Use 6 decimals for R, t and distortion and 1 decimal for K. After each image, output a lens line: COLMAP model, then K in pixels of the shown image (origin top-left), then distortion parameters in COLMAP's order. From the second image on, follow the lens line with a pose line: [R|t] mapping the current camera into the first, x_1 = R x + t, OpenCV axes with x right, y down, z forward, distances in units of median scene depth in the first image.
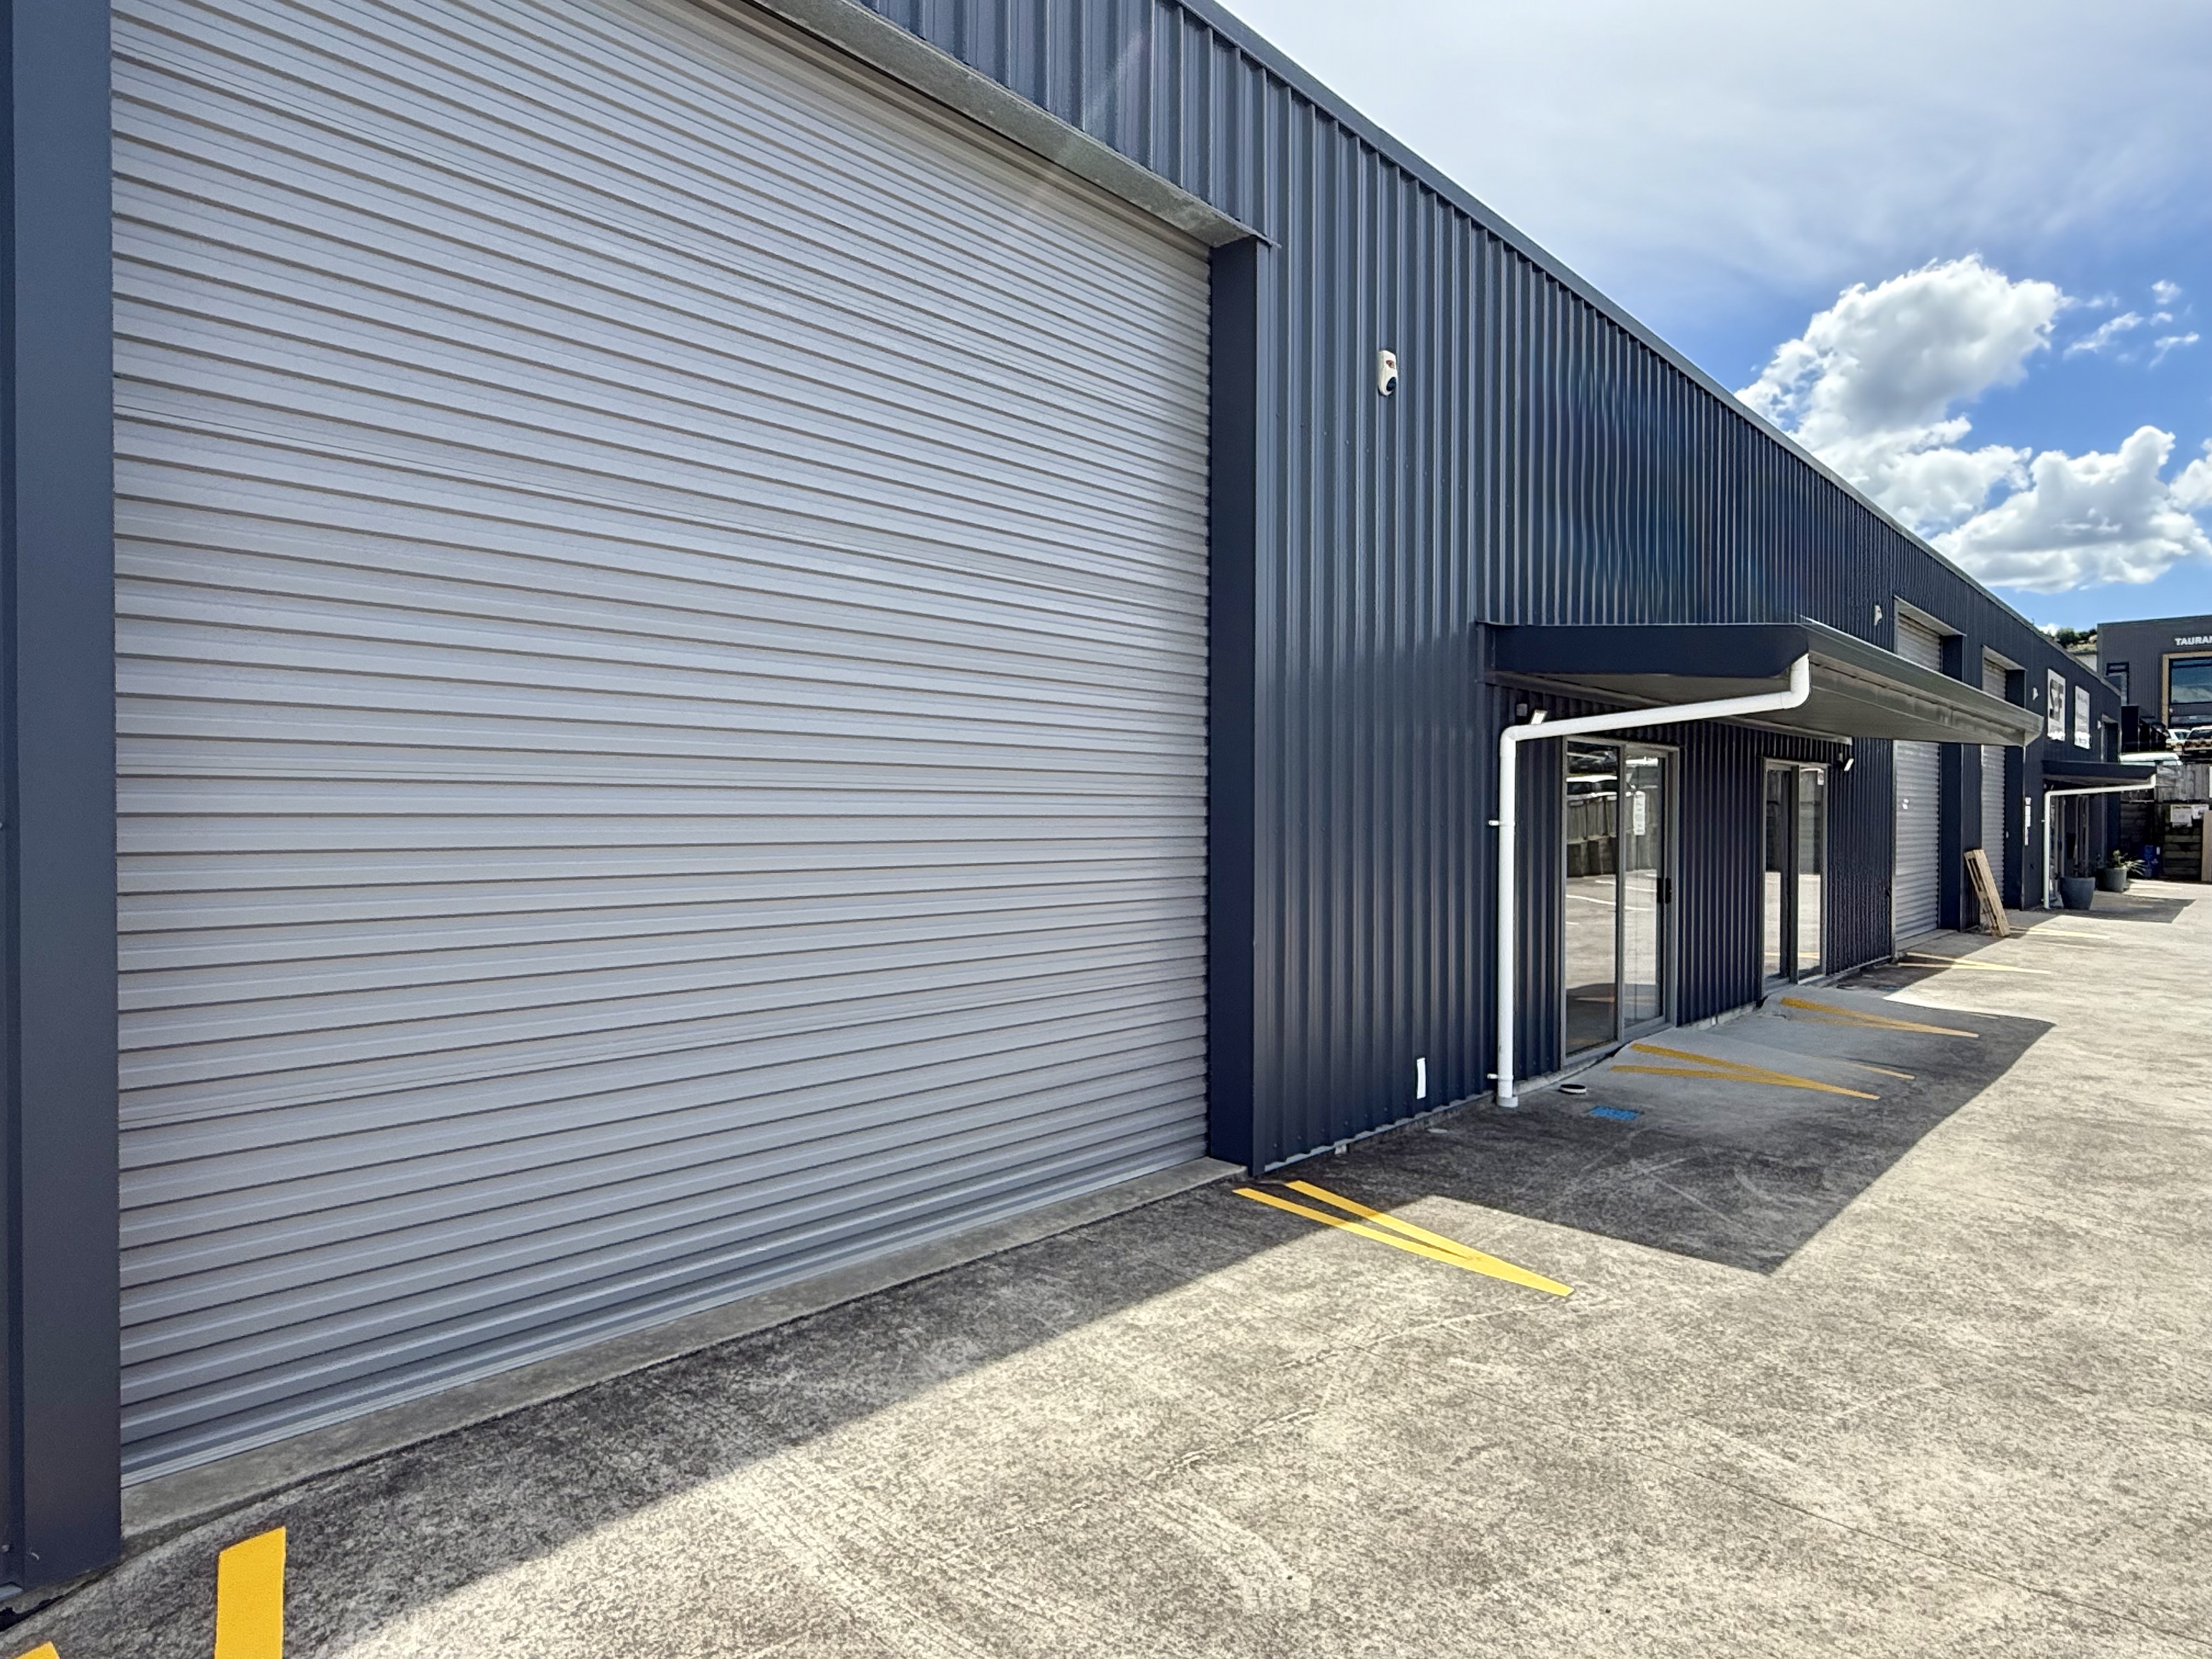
lens RADIAL K [[1269.4, 0, 1106.0], [0, 1269.4, 829.5], [0, 0, 1]] dist [-0.003369, -0.000667]
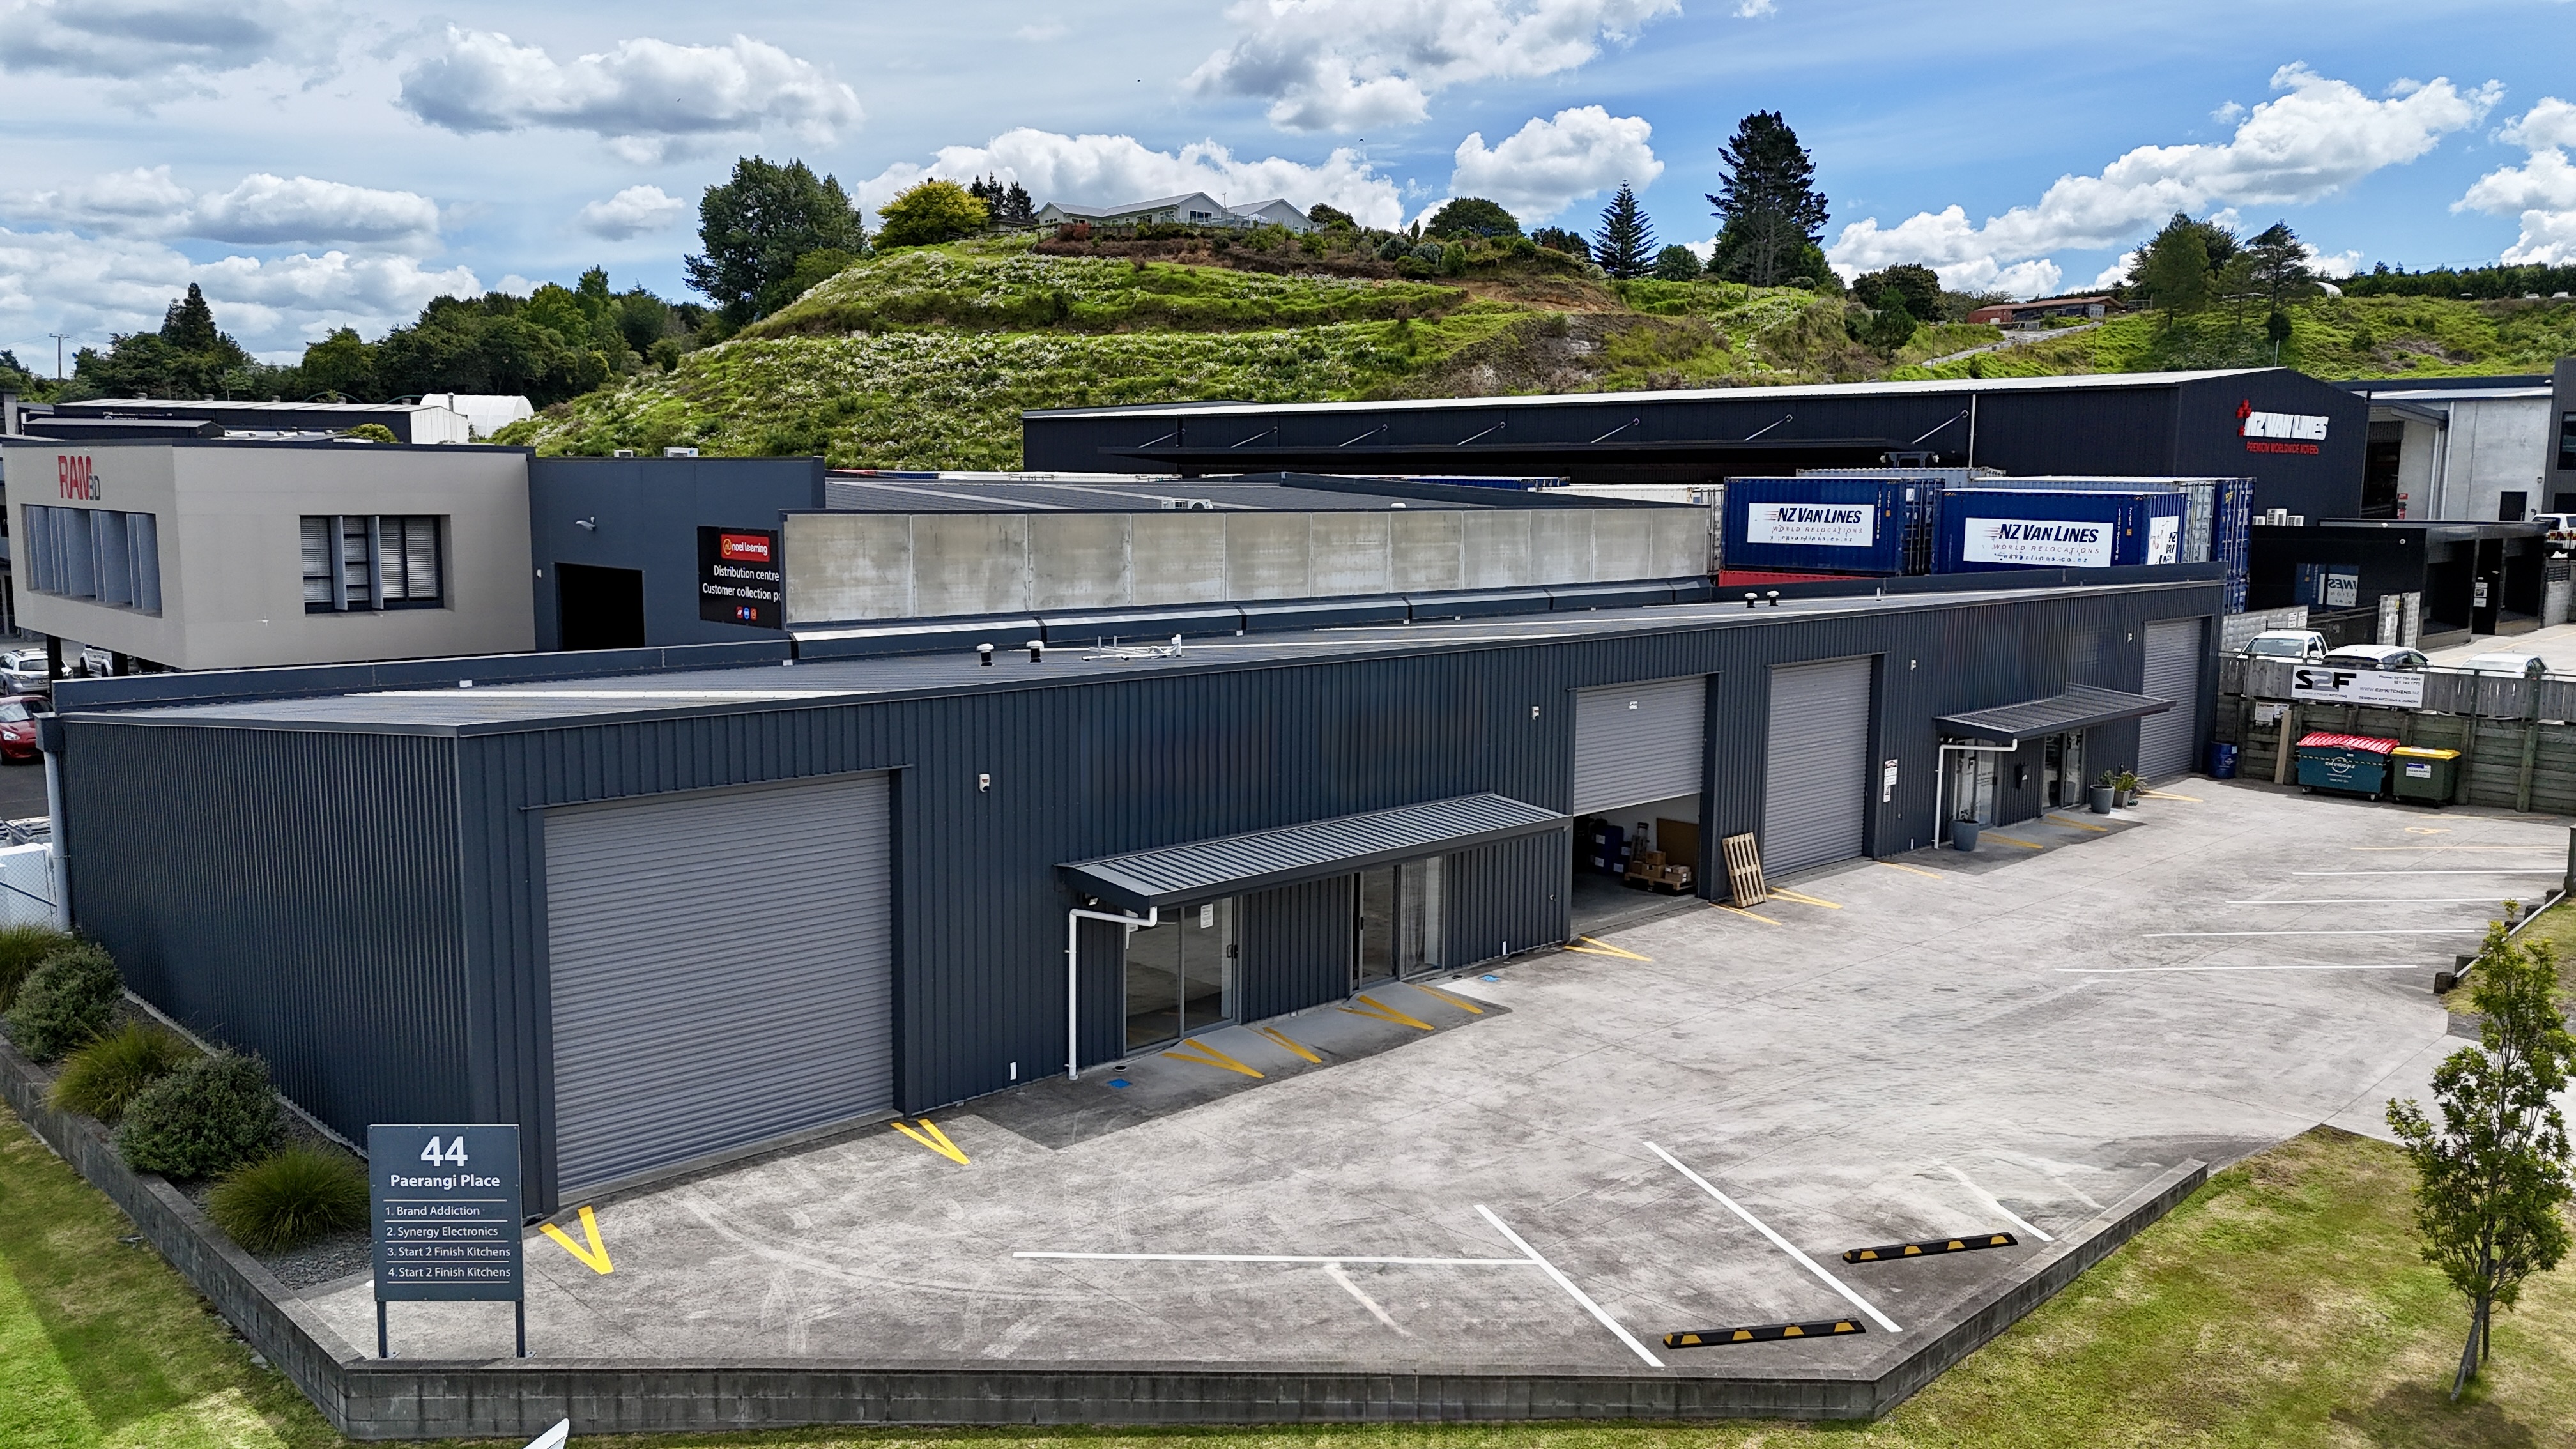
lens RADIAL K [[1904.0, 0, 1340.8], [0, 1904.0, 725.9], [0, 0, 1]] dist [0.129923, -0.208943]
pose [[0.999383, 0.020564, -0.028479, 1.000392], [-0.016656, 0.991212, 0.131231, -0.959442], [0.030928, -0.130676, 0.990943, -2.522722]]
